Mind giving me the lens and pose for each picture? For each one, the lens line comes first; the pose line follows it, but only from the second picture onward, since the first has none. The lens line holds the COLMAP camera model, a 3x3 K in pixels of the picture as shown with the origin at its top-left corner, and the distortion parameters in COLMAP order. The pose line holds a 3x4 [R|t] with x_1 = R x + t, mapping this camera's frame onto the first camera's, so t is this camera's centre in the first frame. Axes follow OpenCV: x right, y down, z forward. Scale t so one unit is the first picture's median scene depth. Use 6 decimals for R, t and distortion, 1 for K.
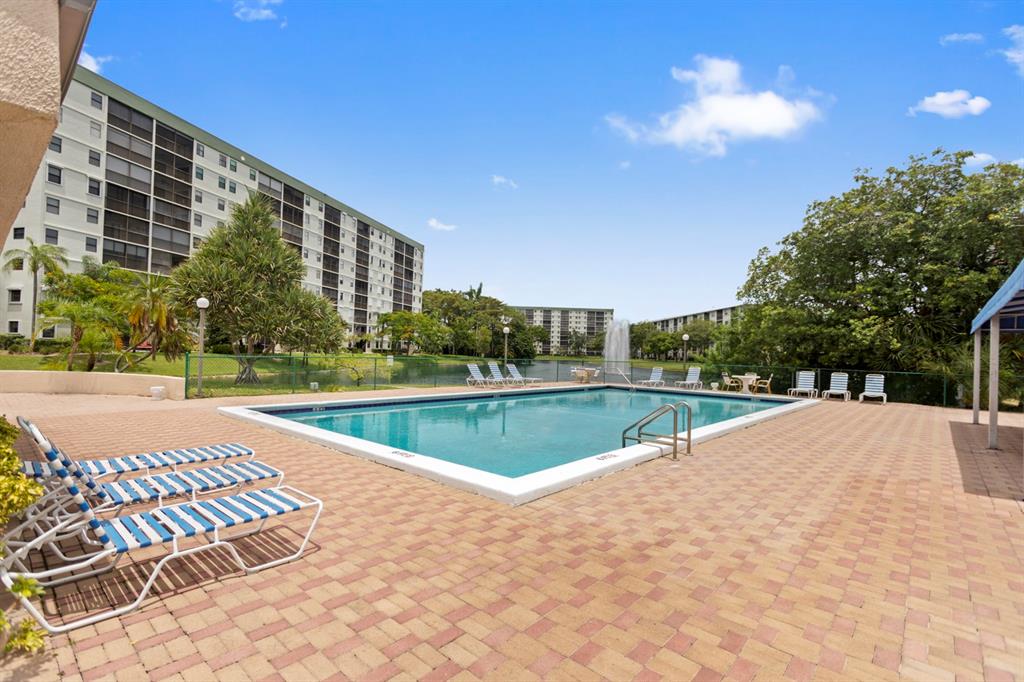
lens RADIAL K [[487.7, 0, 507.5], [0, 487.7, 341.7], [0, 0, 1]] dist [0.003078, 0.001185]
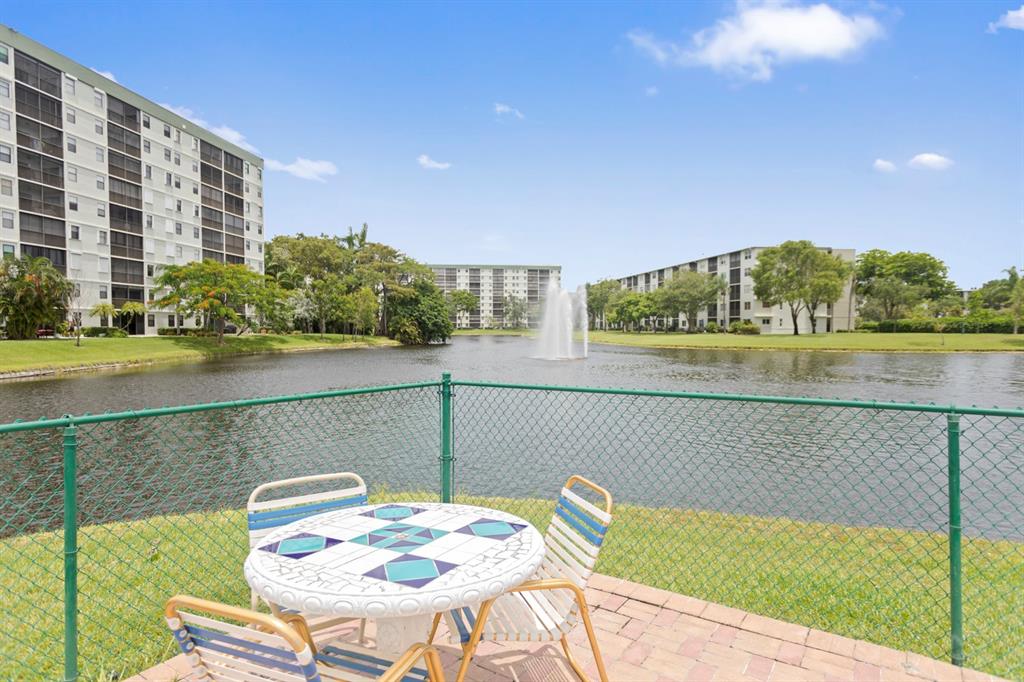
lens RADIAL K [[611.4, 0, 512.0], [0, 611.4, 341.0], [0, 0, 1]] dist [0.006224, 0.001378]
pose [[0.990661, -0.032588, 0.132395, 0.029102], [0.026311, 0.998458, 0.048889, 0.003847], [-0.133784, -0.044949, 0.989991, 0.162394]]
